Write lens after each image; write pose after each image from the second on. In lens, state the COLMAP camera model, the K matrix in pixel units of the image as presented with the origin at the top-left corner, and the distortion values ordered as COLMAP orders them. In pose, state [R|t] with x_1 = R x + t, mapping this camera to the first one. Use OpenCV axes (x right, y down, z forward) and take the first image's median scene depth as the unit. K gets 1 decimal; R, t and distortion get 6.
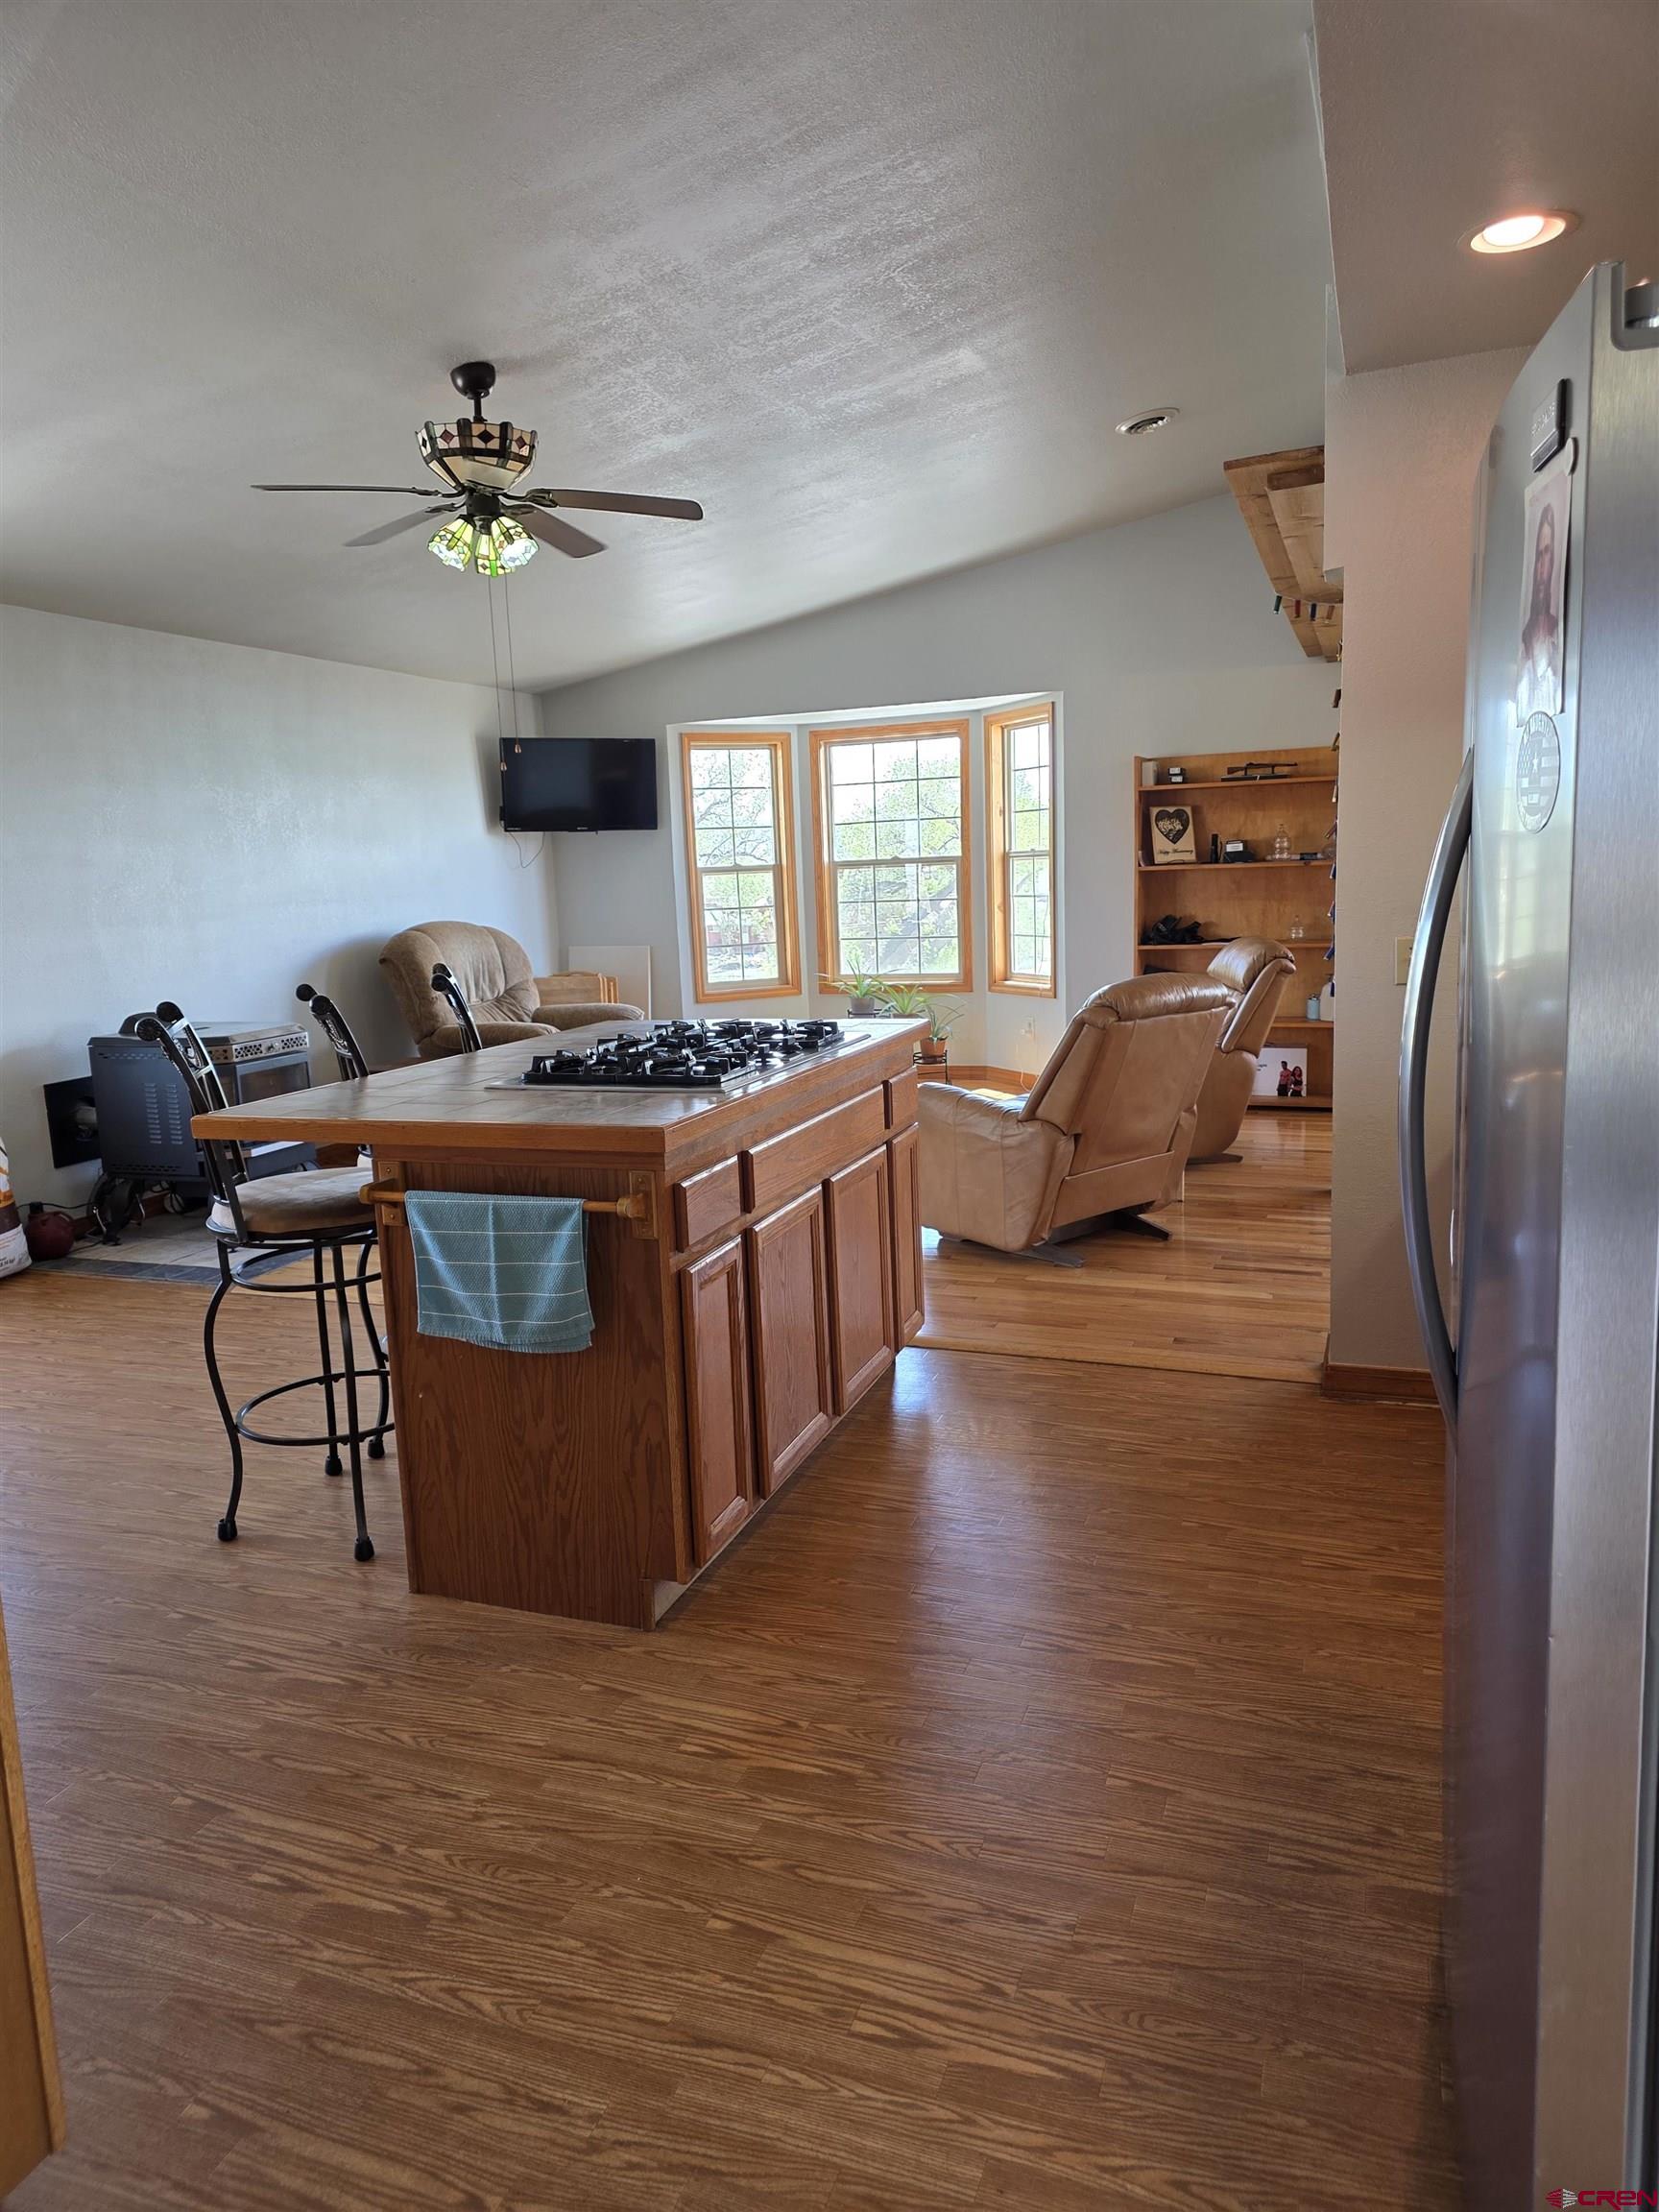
lens RADIAL K [[1484.7, 0, 834.3], [0, 1484.7, 1106.4], [0, 0, 1]] dist [0.040698, -0.025743]
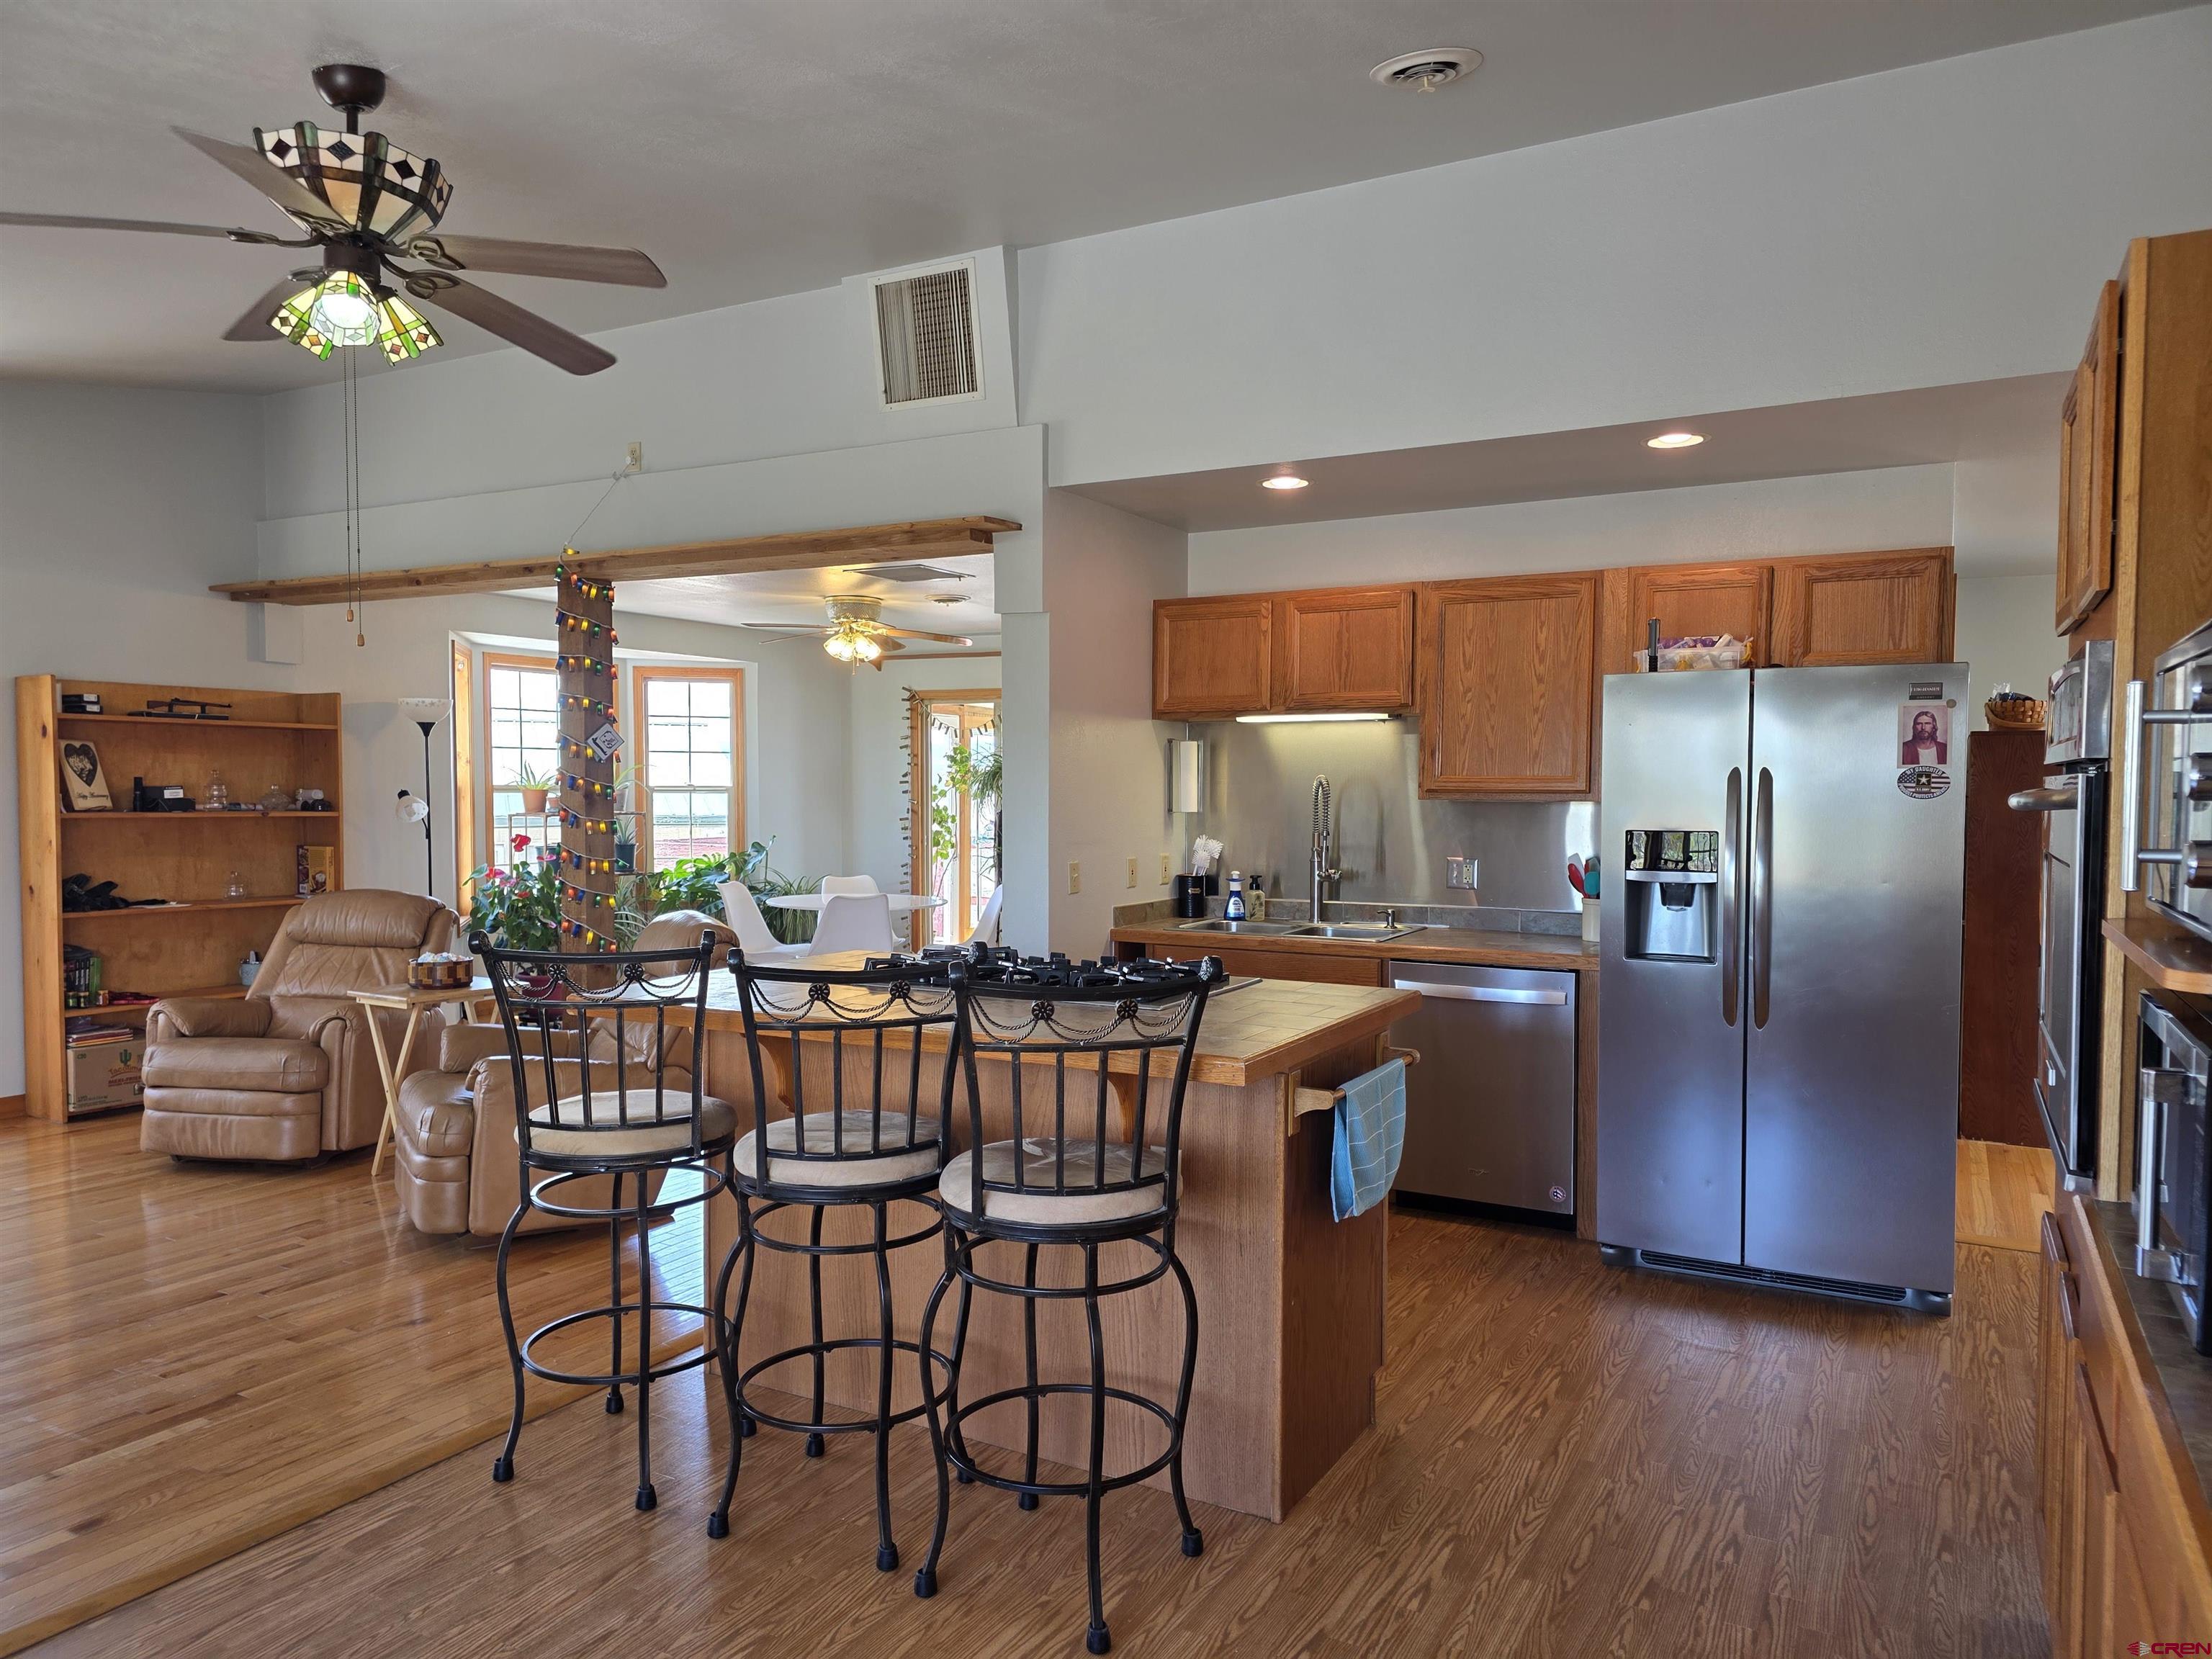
lens RADIAL K [[1484.7, 0, 1110.1], [0, 1484.7, 833.2], [0, 0, 1]] dist [0.040698, -0.025743]
pose [[0.162460, 0.011027, 0.986654, -0.485837], [0.158563, 0.986650, -0.037136, -0.034531], [-0.973891, 0.162480, 0.158542, 0.343949]]
